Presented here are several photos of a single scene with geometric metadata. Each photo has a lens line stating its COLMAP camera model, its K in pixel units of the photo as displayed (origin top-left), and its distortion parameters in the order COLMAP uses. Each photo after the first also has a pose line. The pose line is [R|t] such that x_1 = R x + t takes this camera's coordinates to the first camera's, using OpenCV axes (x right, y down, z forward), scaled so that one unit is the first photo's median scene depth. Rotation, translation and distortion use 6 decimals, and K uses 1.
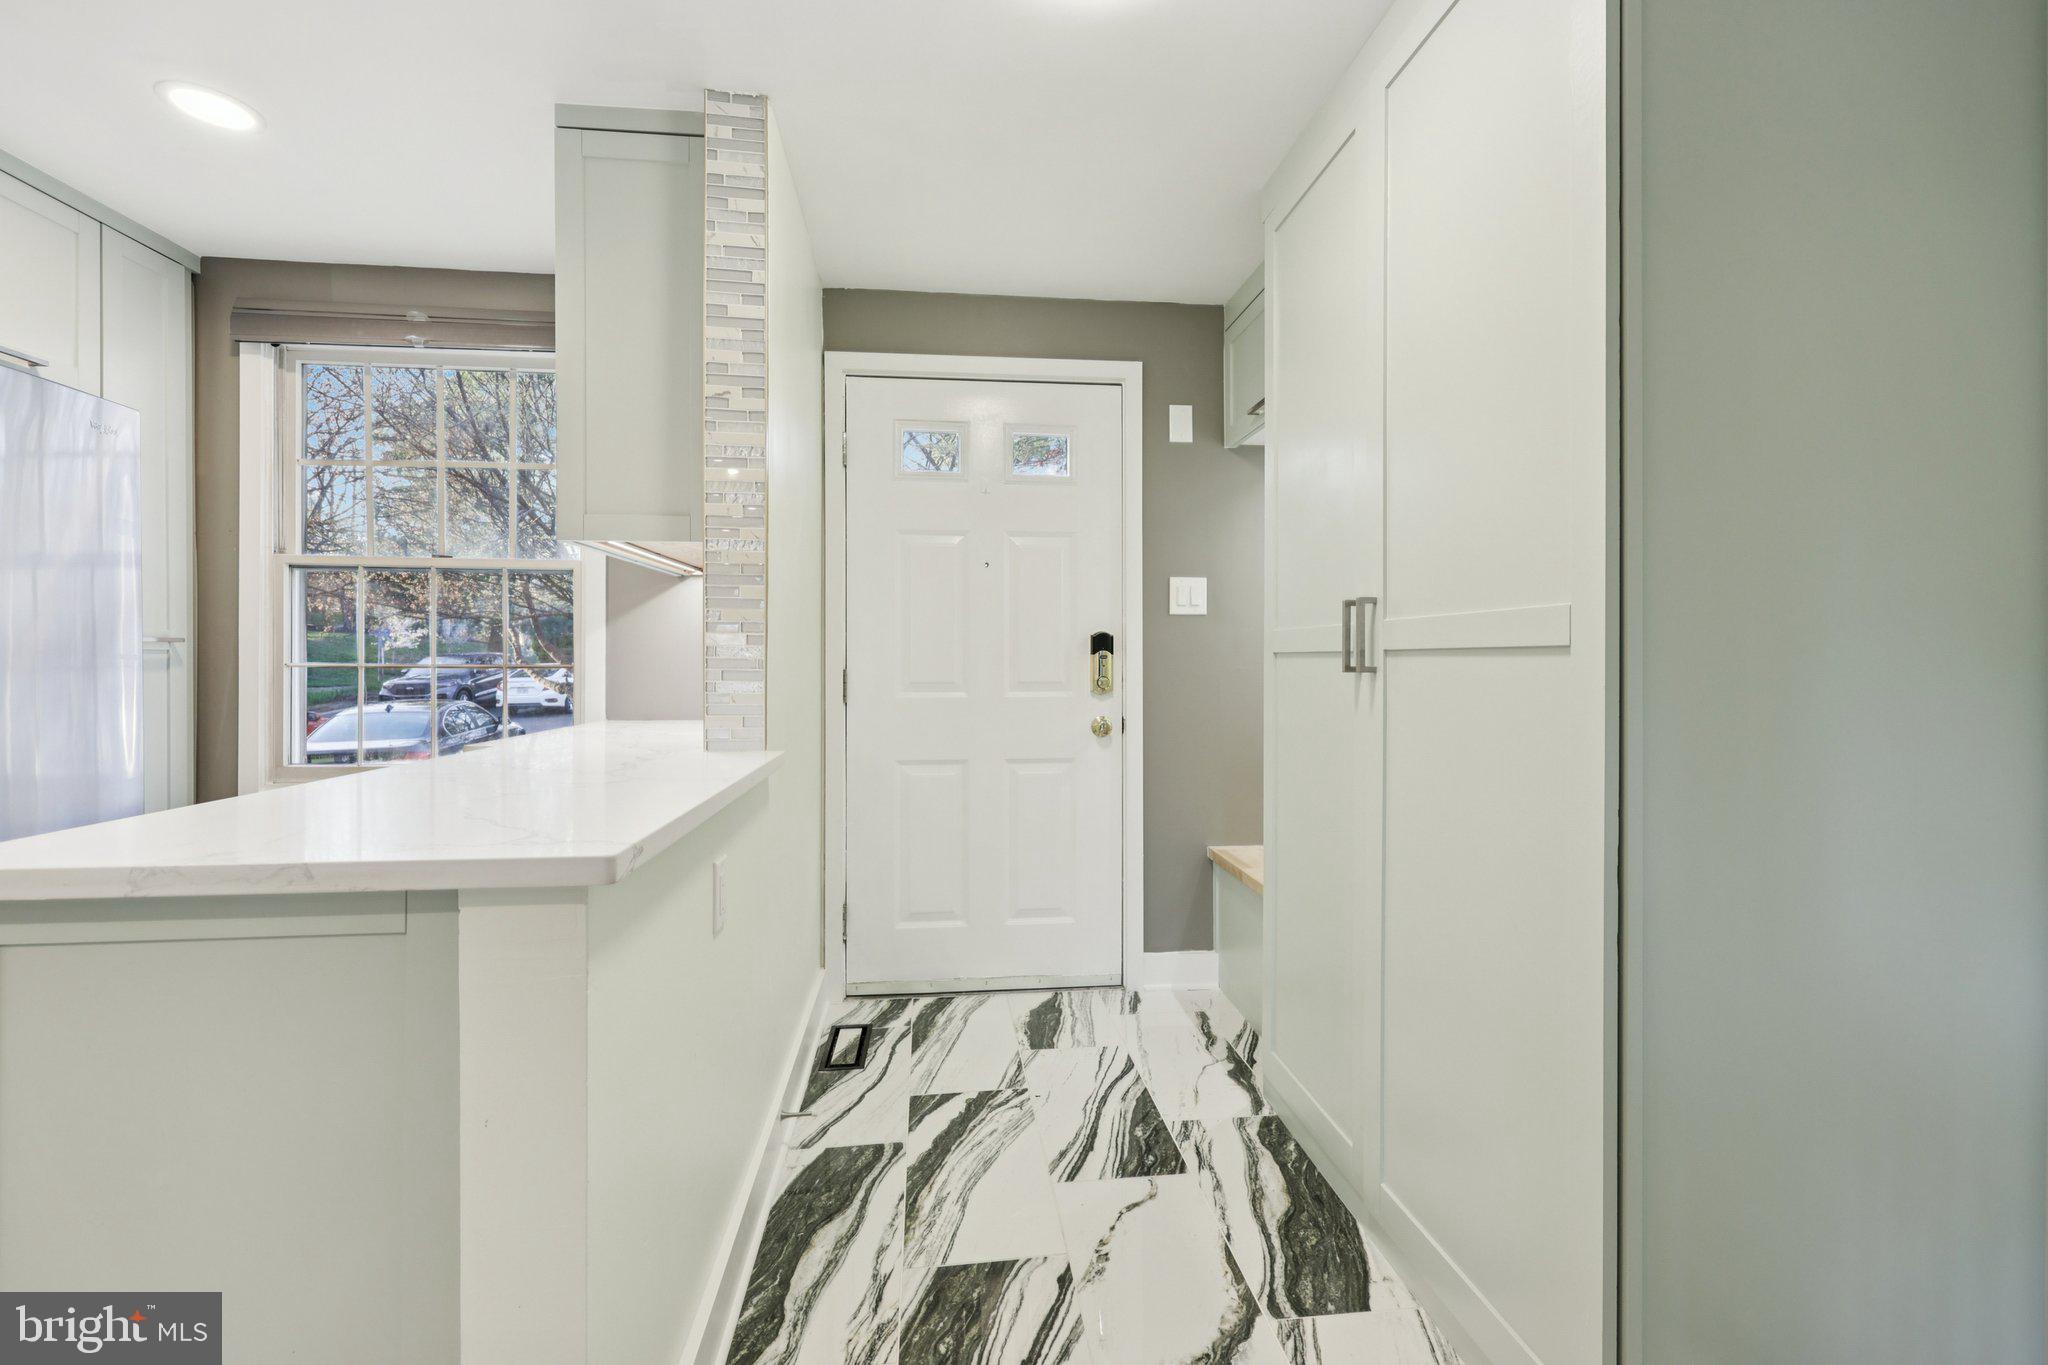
lens RADIAL K [[839.7, 0, 1021.7], [0, 839.7, 658.2], [0, 0, 1]] dist [-0.000748, -0.000164]
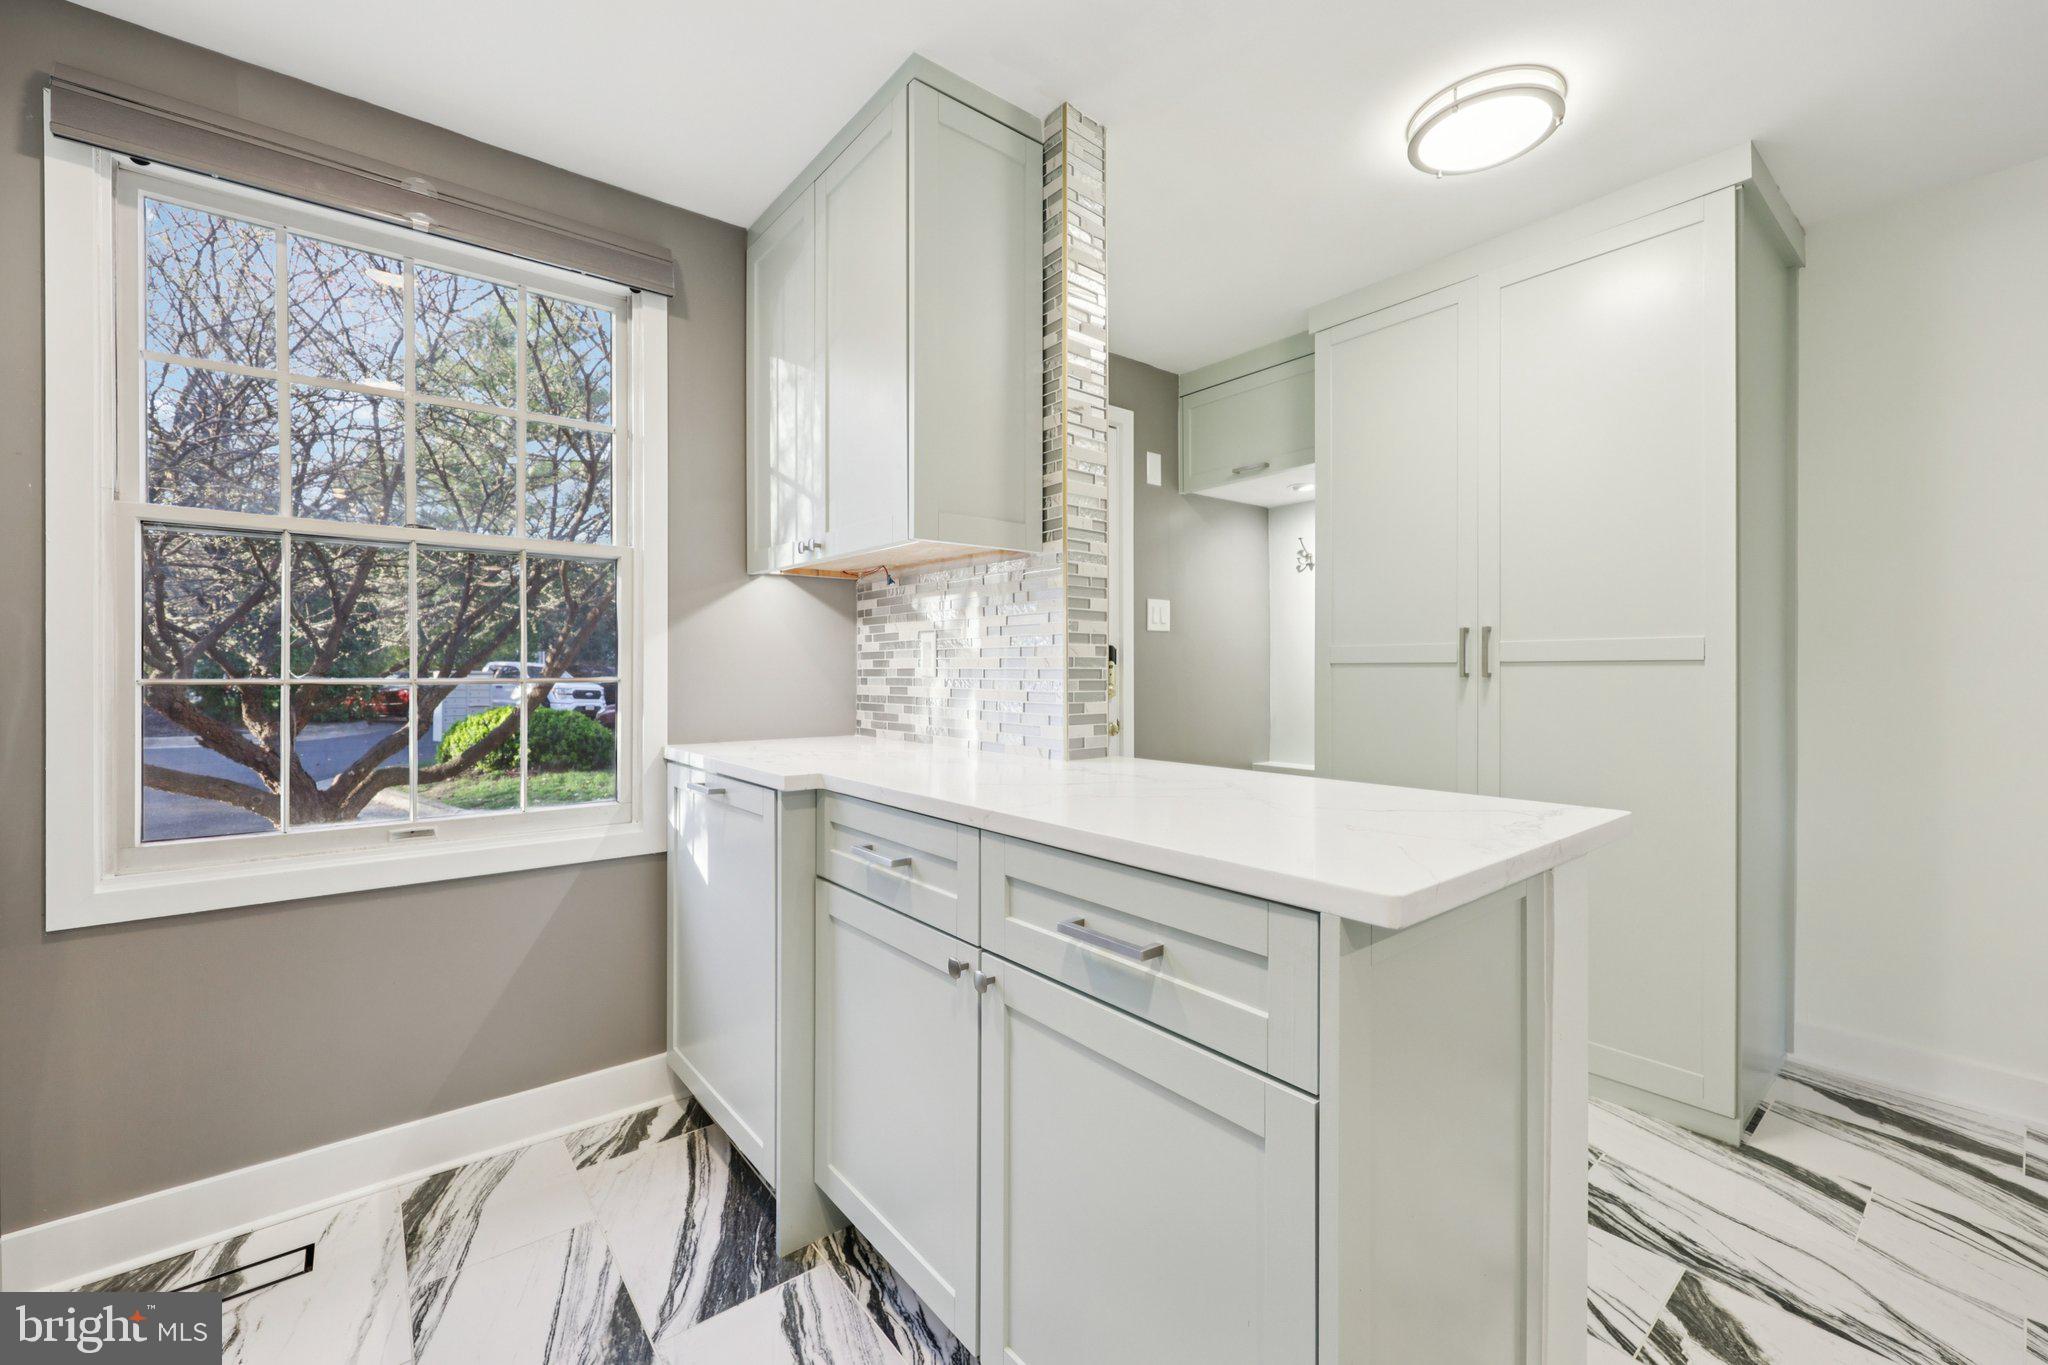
lens RADIAL K [[839.7, 0, 1021.7], [0, 839.7, 658.2], [0, 0, 1]] dist [-0.000748, -0.000164]
pose [[0.839614, 0.005226, 0.543158, -0.659229], [0.003389, 0.999884, -0.014859, 0.001505], [-0.543173, 0.014316, 0.839499, 0.134079]]
